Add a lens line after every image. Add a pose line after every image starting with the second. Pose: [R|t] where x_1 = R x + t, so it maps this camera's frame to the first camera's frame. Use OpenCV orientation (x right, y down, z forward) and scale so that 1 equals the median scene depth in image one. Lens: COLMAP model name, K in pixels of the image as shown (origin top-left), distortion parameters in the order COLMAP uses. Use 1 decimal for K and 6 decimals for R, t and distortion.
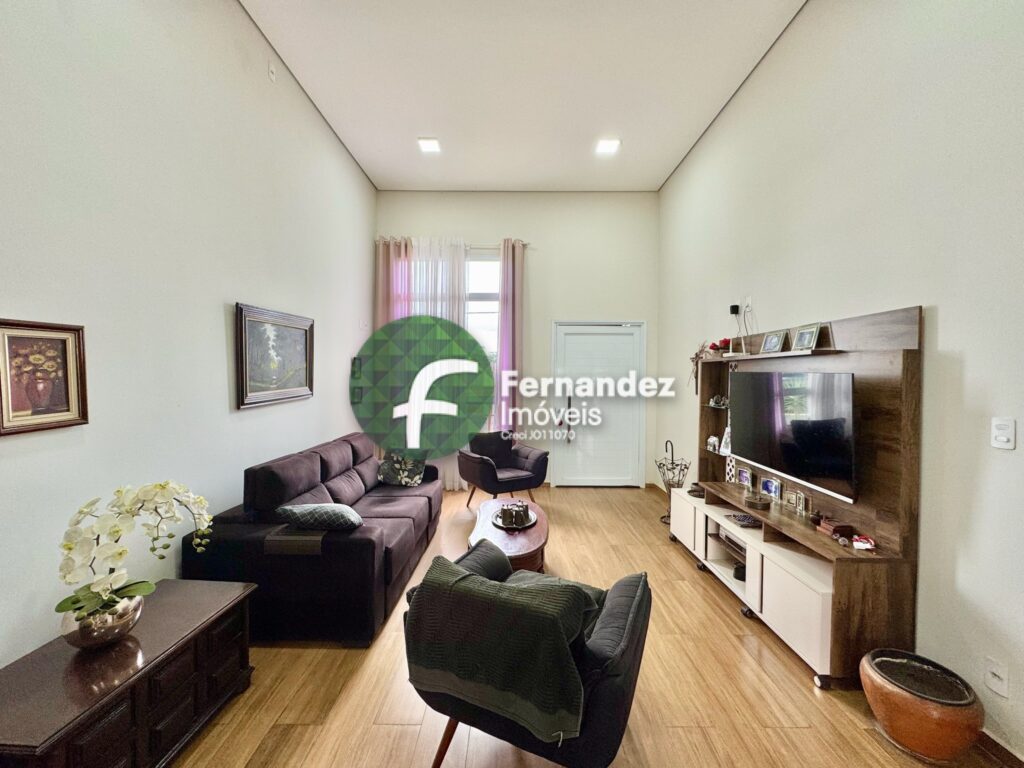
lens RADIAL K [[410.8, 0, 511.3], [0, 410.8, 382.4], [0, 0, 1]] dist [0.001899, -0.000009]
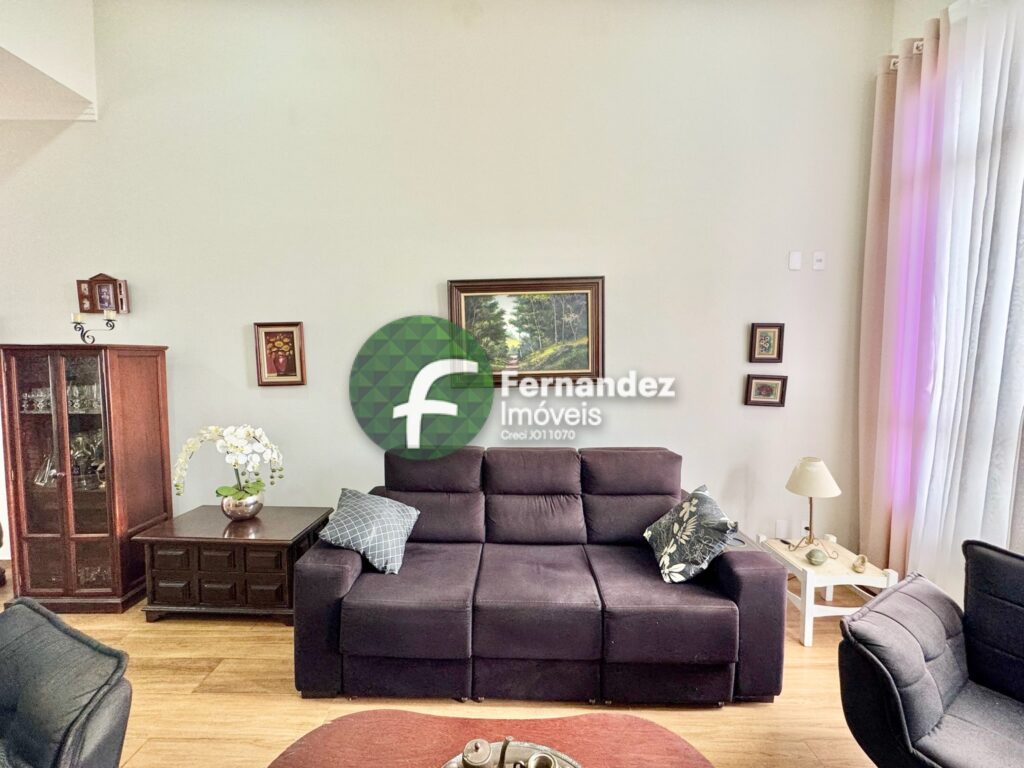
lens RADIAL K [[410.8, 0, 512.7], [0, 410.8, 381.9], [0, 0, 1]] dist [0.001899, -0.000009]
pose [[0.015995, 0.066626, -0.997650, 0.542194], [-0.021102, 0.997578, 0.066283, -0.031446], [0.999649, 0.019993, 0.017362, 1.831981]]
